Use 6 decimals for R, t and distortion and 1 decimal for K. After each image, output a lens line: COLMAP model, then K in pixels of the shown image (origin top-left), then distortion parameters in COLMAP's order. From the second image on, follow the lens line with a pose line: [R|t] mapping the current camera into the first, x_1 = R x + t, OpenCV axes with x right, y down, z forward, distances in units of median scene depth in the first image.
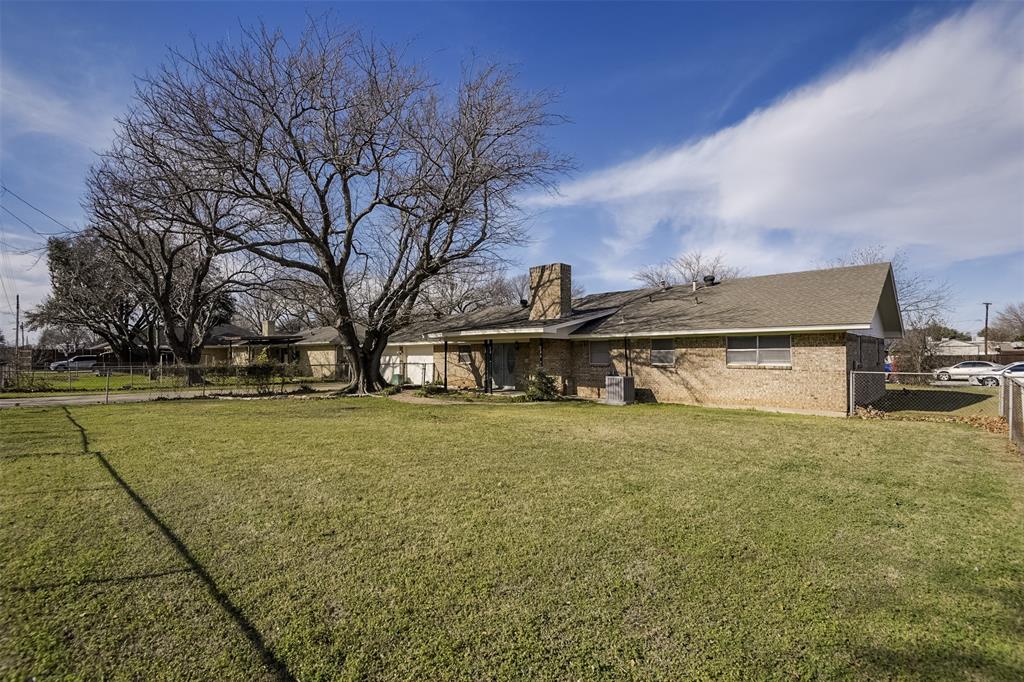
lens RADIAL K [[476.4, 0, 507.6], [0, 476.4, 342.9], [0, 0, 1]] dist [-0.002077, -0.026874]
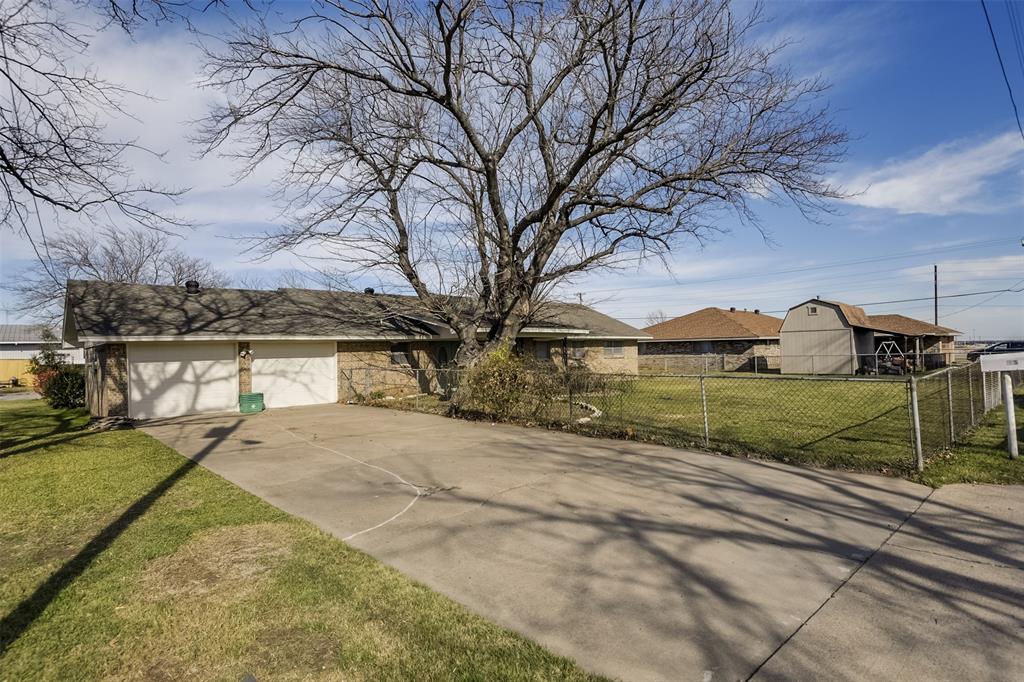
lens RADIAL K [[511.1, 0, 512.0], [0, 511.1, 341.0], [0, 0, 1]] dist [0.012946, -0.019112]
pose [[0.057965, 0.022773, 0.998059, -1.122705], [-0.004665, 0.999735, -0.022540, 0.025173], [-0.998308, -0.003350, 0.058056, 0.962556]]
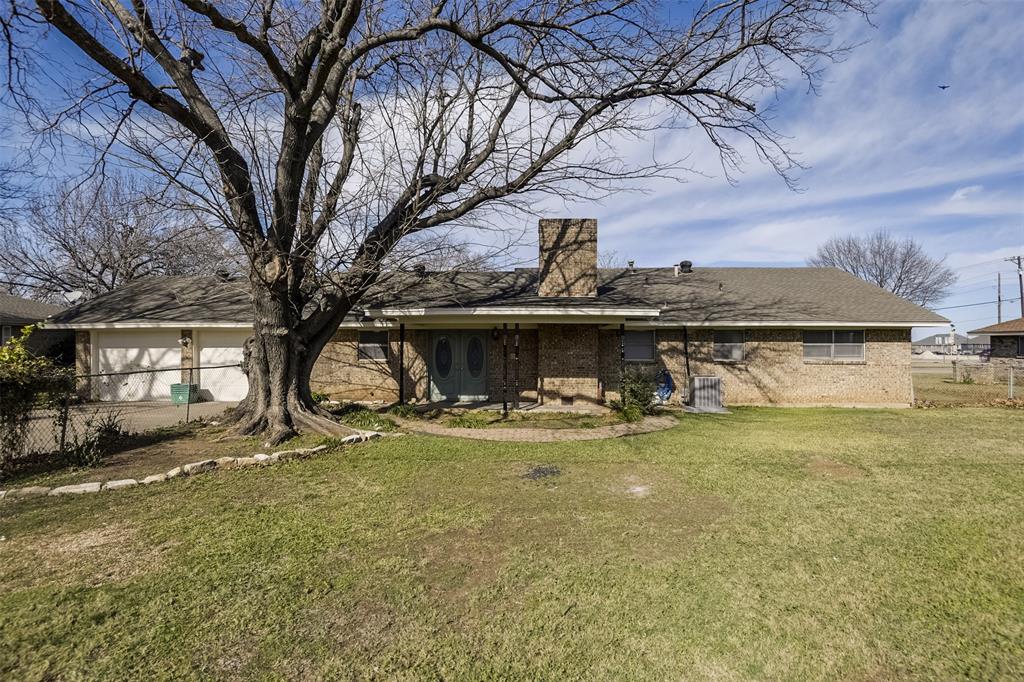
lens RADIAL K [[511.1, 0, 512.0], [0, 511.1, 341.0], [0, 0, 1]] dist [0.012946, -0.019112]
pose [[0.728290, 0.012218, 0.685160, -0.497718], [-0.022390, 0.999731, 0.005973, 0.011977], [-0.684903, -0.019691, 0.728368, 0.521196]]
